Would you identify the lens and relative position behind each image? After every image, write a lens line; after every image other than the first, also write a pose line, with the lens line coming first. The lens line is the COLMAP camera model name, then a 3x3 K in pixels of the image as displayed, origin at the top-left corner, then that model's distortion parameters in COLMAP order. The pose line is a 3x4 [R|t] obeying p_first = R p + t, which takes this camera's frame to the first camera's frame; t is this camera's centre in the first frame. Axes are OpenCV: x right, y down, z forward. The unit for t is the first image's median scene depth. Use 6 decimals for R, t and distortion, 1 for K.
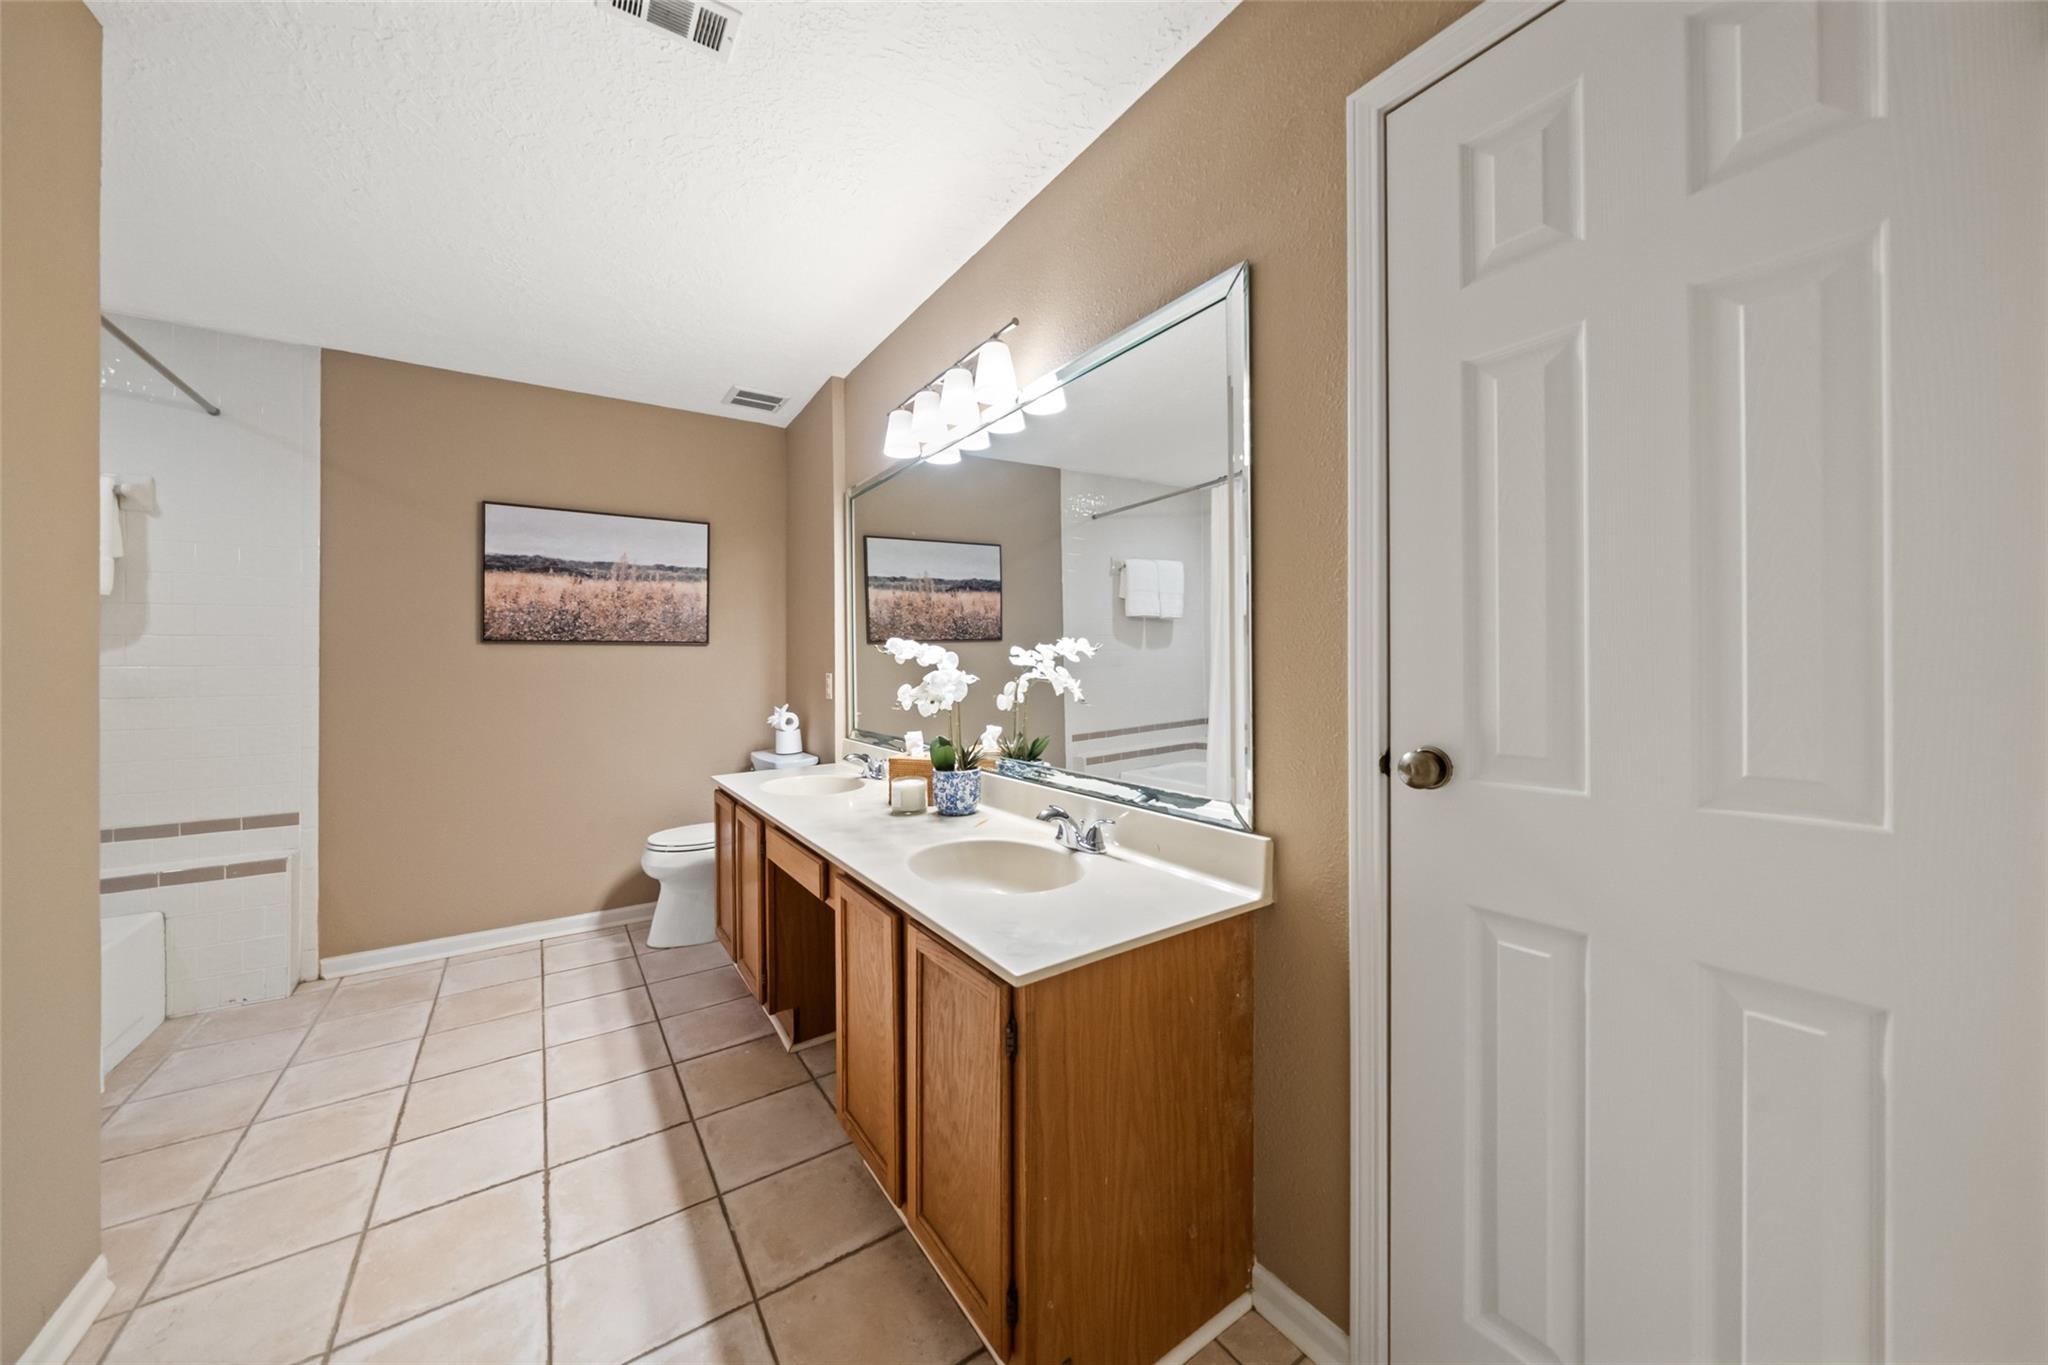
lens RADIAL K [[703.1, 0, 1025.1], [0, 703.1, 664.0], [0, 0, 1]] dist [-0.006835, 0.000172]
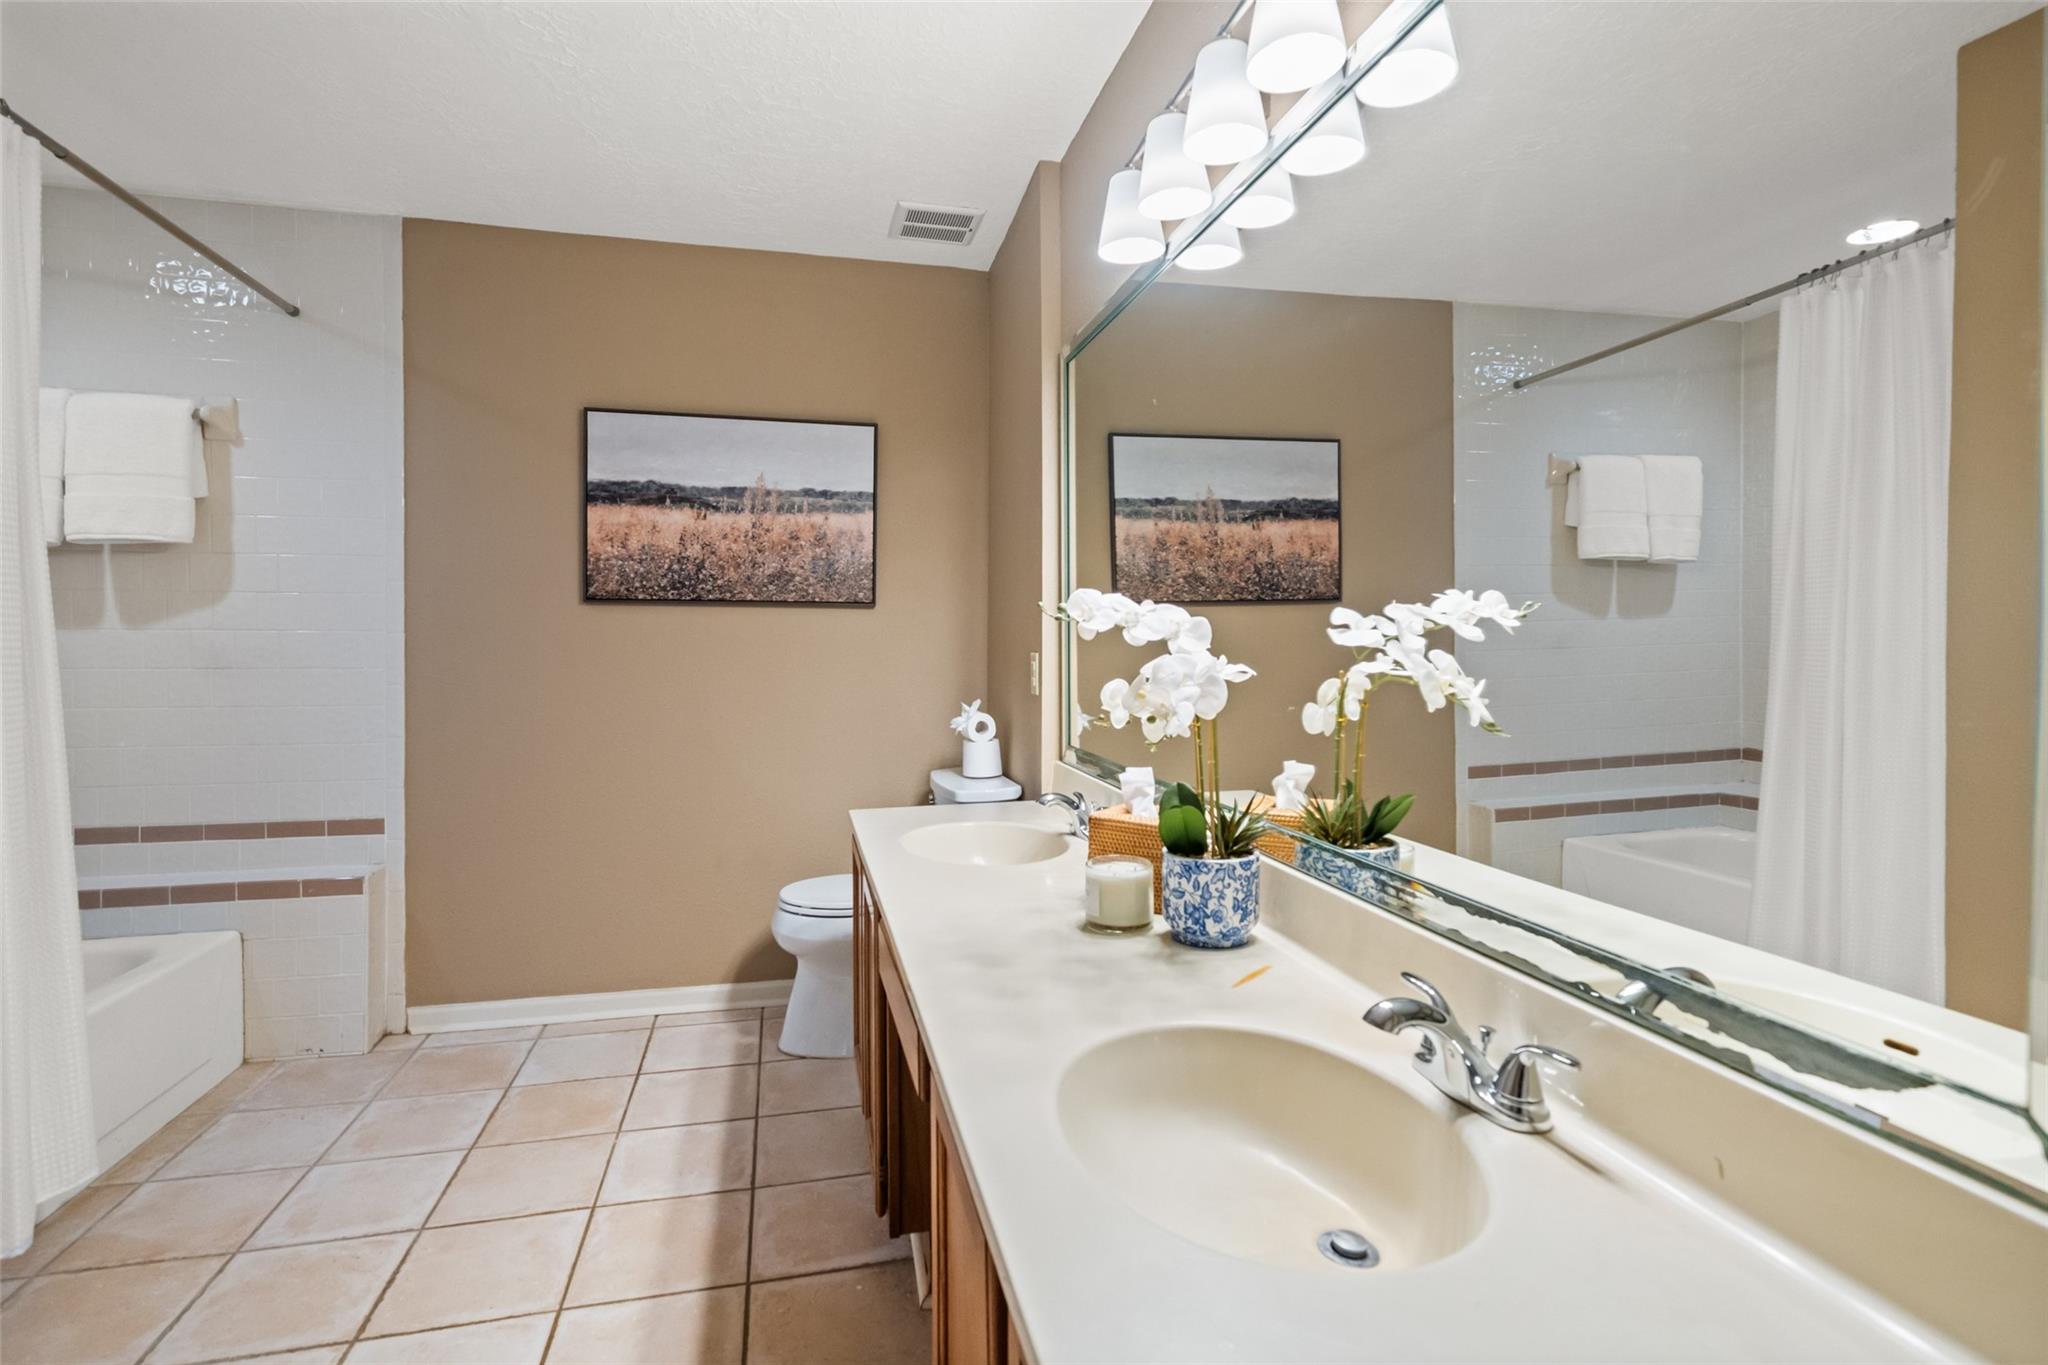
lens RADIAL K [[996.8, 0, 1013.4], [0, 996.8, 641.7], [0, 0, 1]] dist [0.000628, 0.000859]
pose [[0.934215, 0.014414, -0.356420, 0.015857], [-0.013381, 0.999896, 0.005364, -0.001259], [0.356460, -0.000242, 0.934311, 0.201377]]
